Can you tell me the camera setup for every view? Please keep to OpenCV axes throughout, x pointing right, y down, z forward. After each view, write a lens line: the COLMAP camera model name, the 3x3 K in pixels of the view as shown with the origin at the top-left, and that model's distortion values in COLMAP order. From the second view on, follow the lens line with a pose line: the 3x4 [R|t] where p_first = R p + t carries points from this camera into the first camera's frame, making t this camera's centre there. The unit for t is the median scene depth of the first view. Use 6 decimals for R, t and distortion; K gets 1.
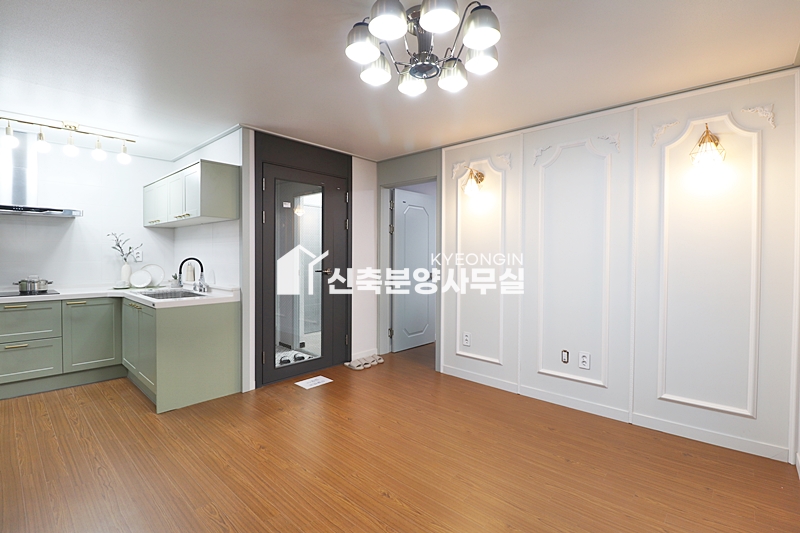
lens RADIAL K [[371.3, 0, 402.0], [0, 371.3, 259.5], [0, 0, 1]] dist [-0.004395, -0.008861]
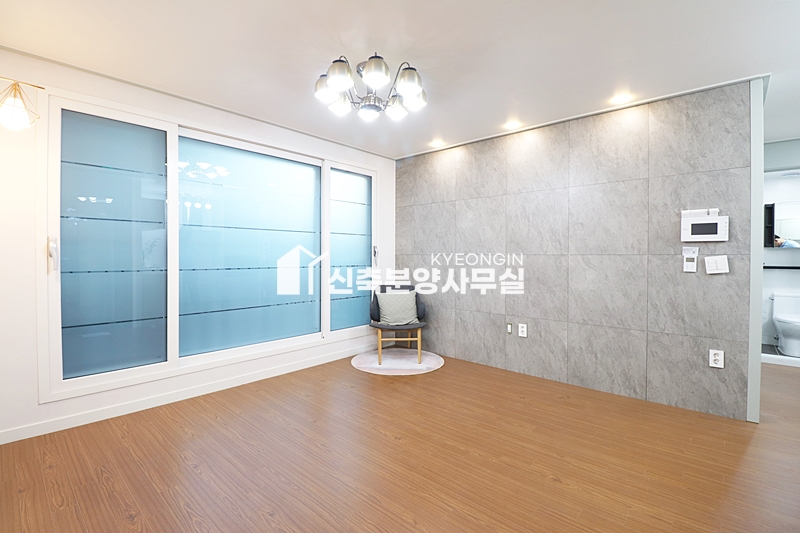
lens RADIAL K [[371.3, 0, 399.1], [0, 371.3, 260.8], [0, 0, 1]] dist [-0.004395, -0.008861]
pose [[-0.999944, -0.010116, 0.003016, -0.019918], [-0.010031, 0.999583, 0.027066, 0.009934], [-0.003289, 0.027034, -0.999629, 0.991030]]
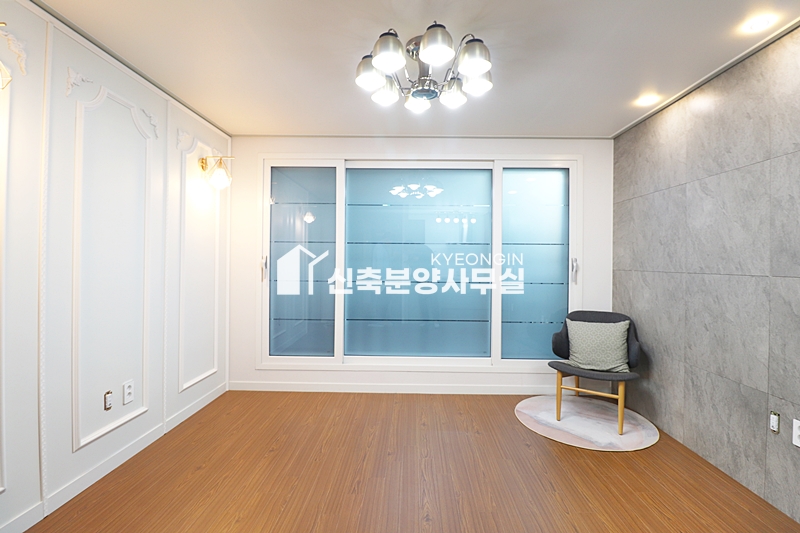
lens RADIAL K [[371.3, 0, 405.0], [0, 371.3, 260.7], [0, 0, 1]] dist [-0.004395, -0.008861]
pose [[-0.652496, -0.010278, 0.757723, -0.313488], [-0.001977, 0.999928, 0.011861, -0.005983], [-0.757790, 0.006241, -0.652469, 0.738192]]
